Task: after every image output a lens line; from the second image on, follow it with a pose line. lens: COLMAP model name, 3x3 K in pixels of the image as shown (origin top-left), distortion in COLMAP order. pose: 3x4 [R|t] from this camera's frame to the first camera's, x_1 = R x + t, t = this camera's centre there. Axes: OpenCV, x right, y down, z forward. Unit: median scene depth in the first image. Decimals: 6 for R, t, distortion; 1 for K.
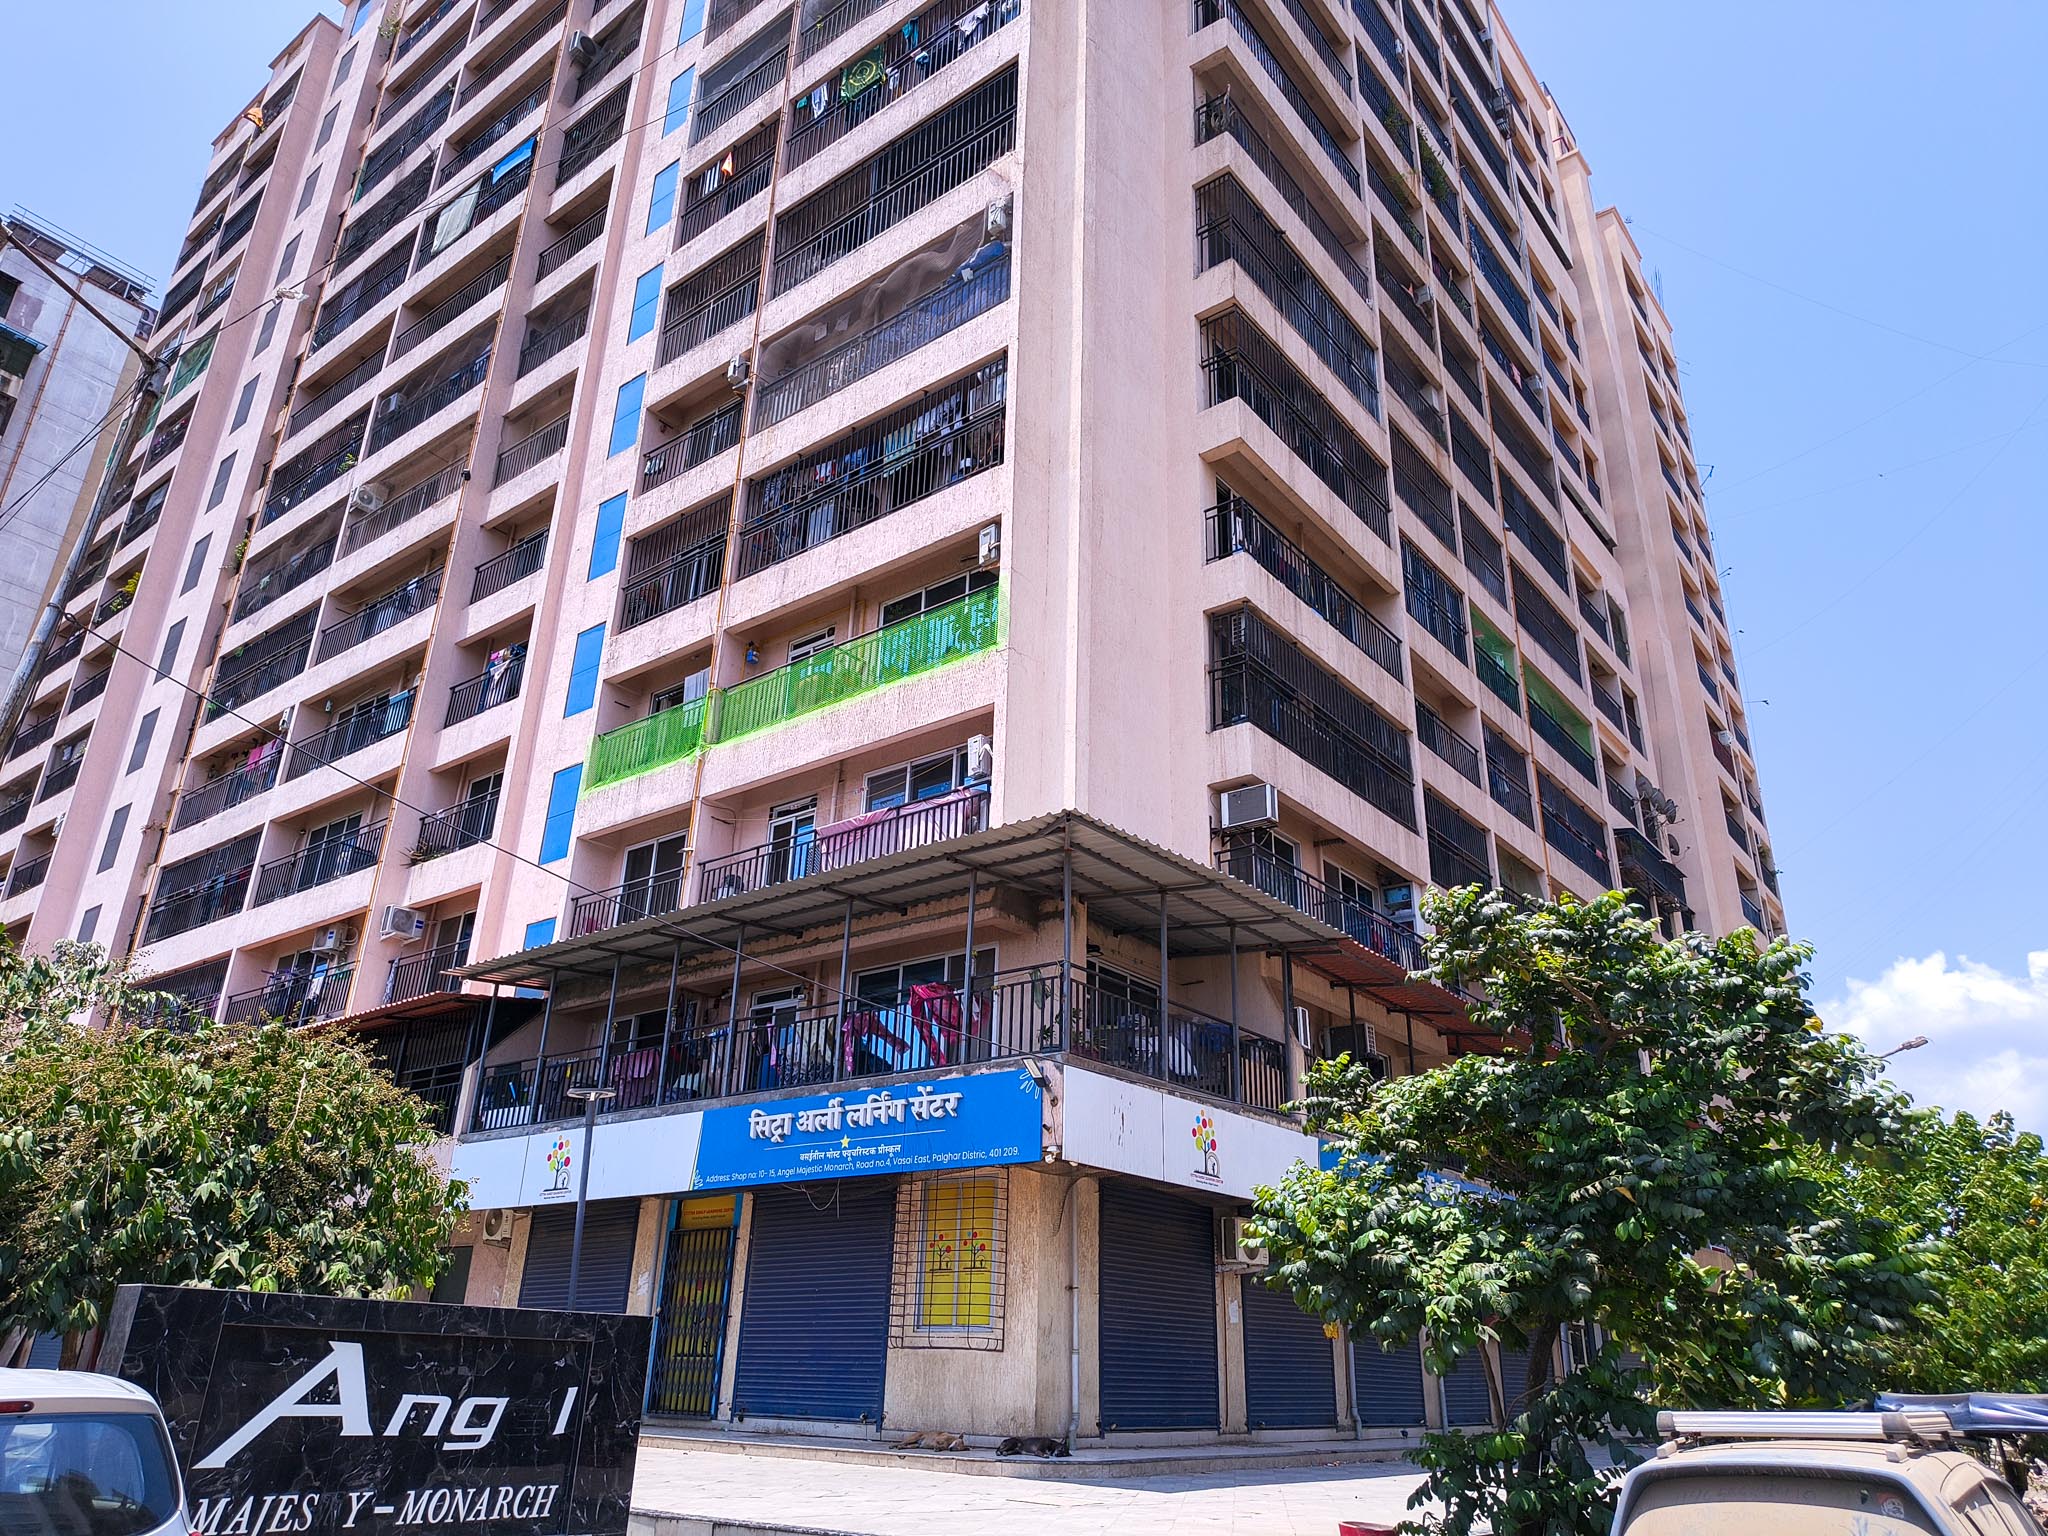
lens RADIAL K [[1432.5, 0, 1018.4], [0, 1432.5, 743.9], [0, 0, 1]] dist [0.046827, -0.051237]
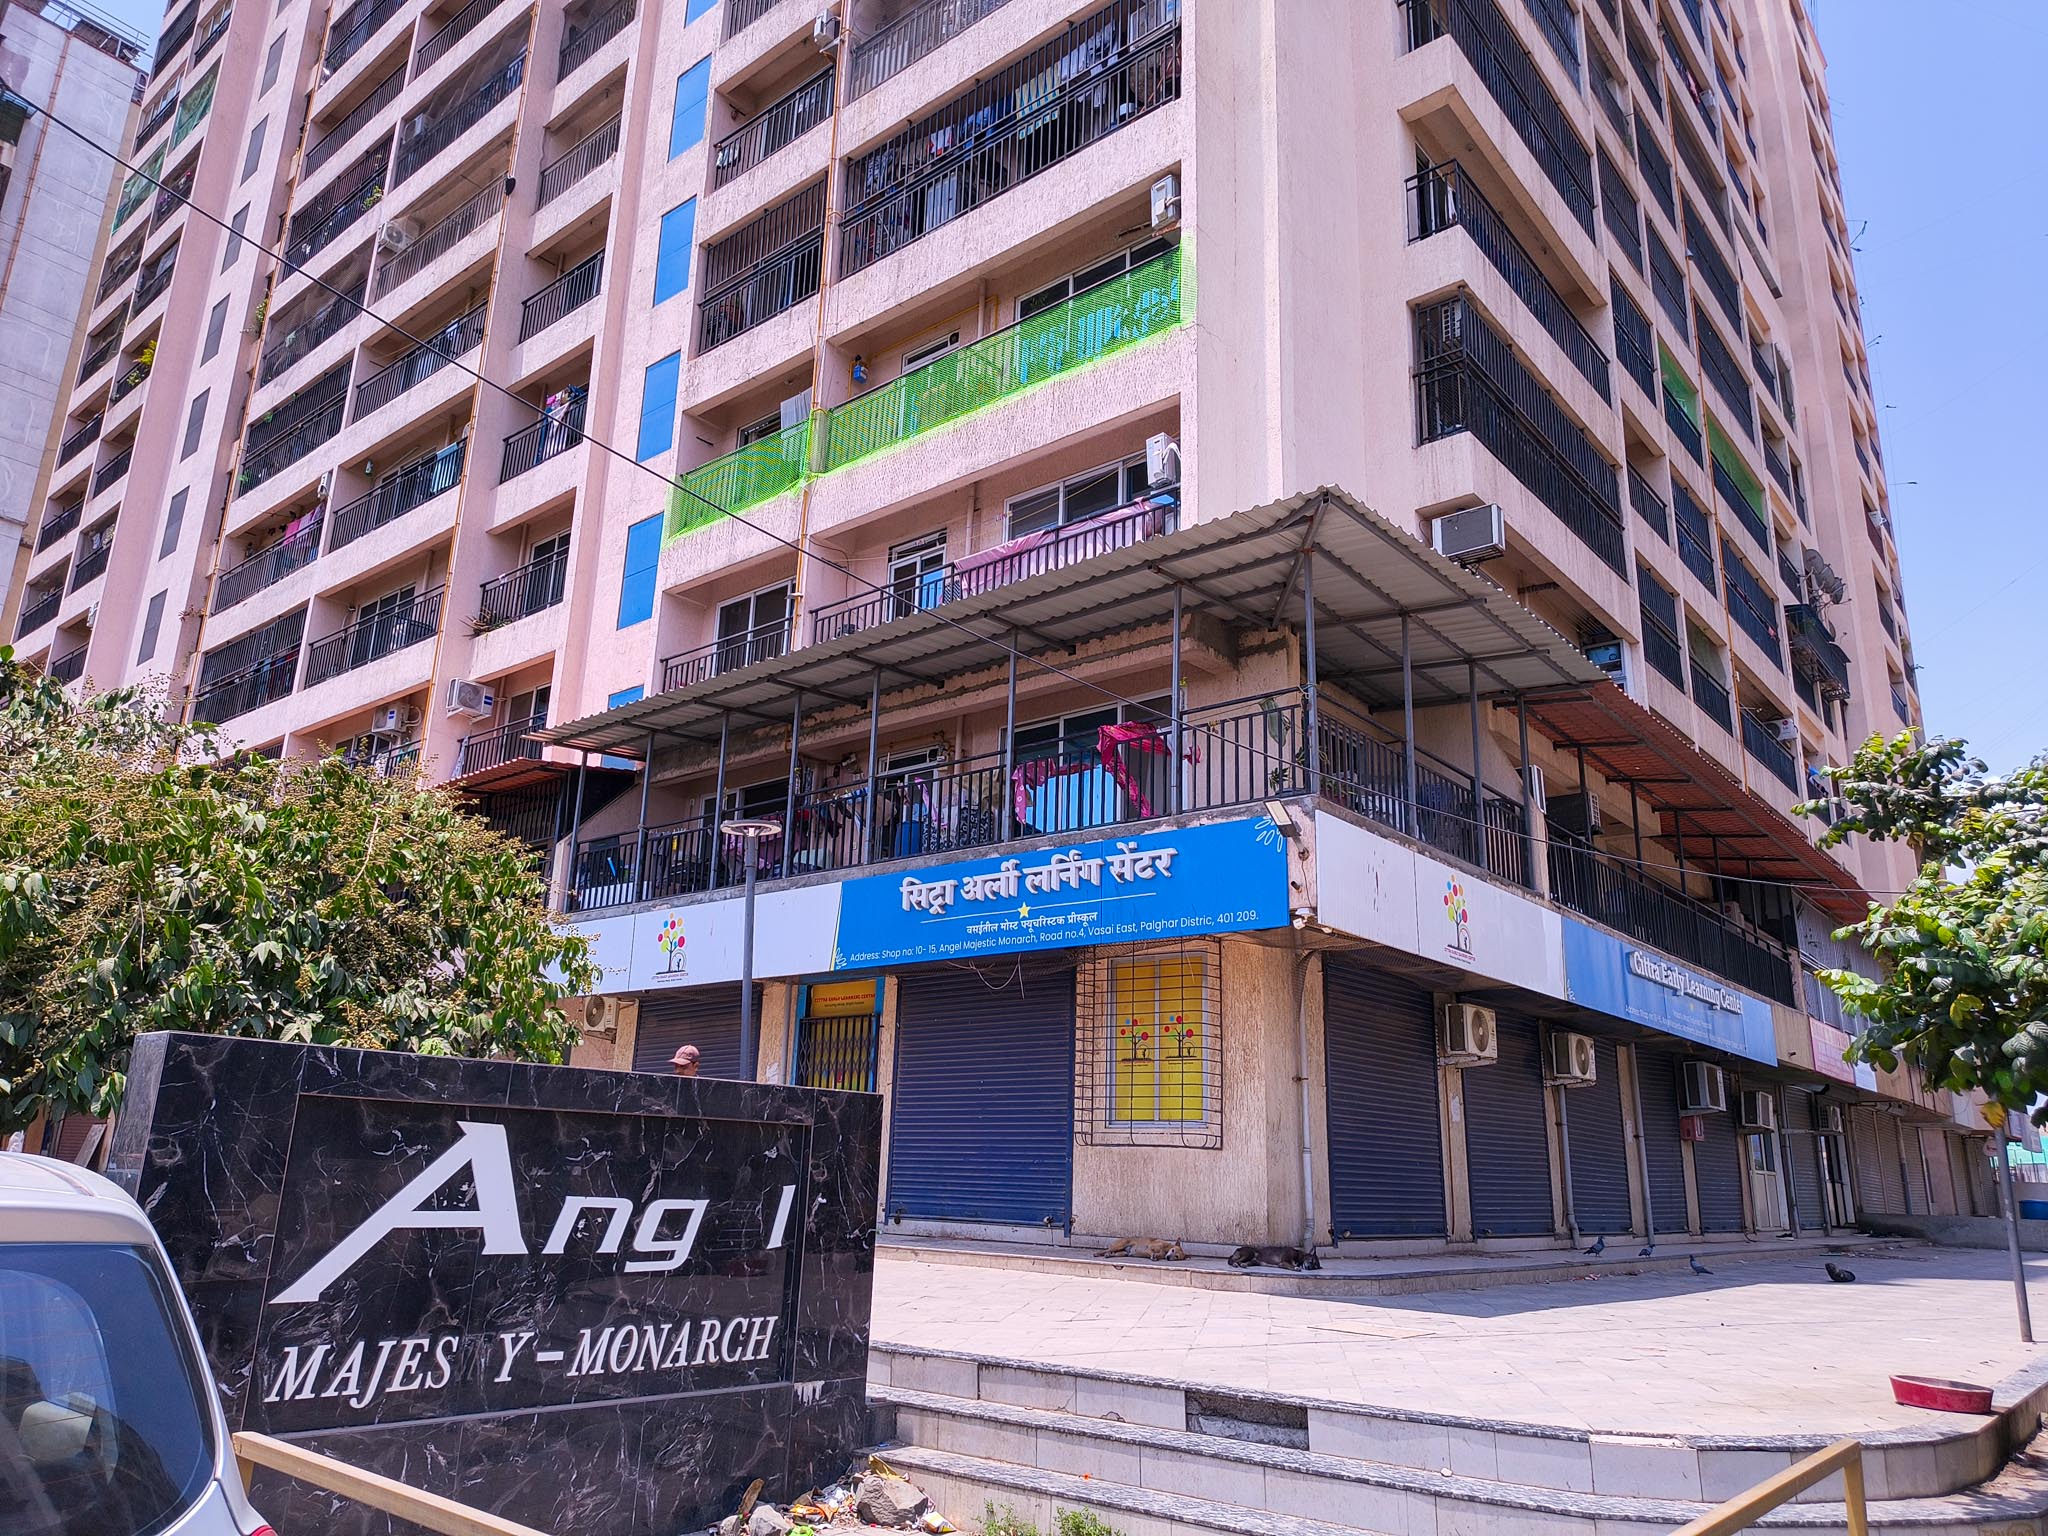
lens RADIAL K [[1432.5, 0, 1019.4], [0, 1432.5, 770.9], [0, 0, 1]] dist [0.046827, -0.051237]
pose [[0.999659, -0.003790, -0.025829, -0.091233], [0.007273, 0.990669, 0.136096, 0.074870], [0.025072, -0.136238, 0.990359, 0.168383]]
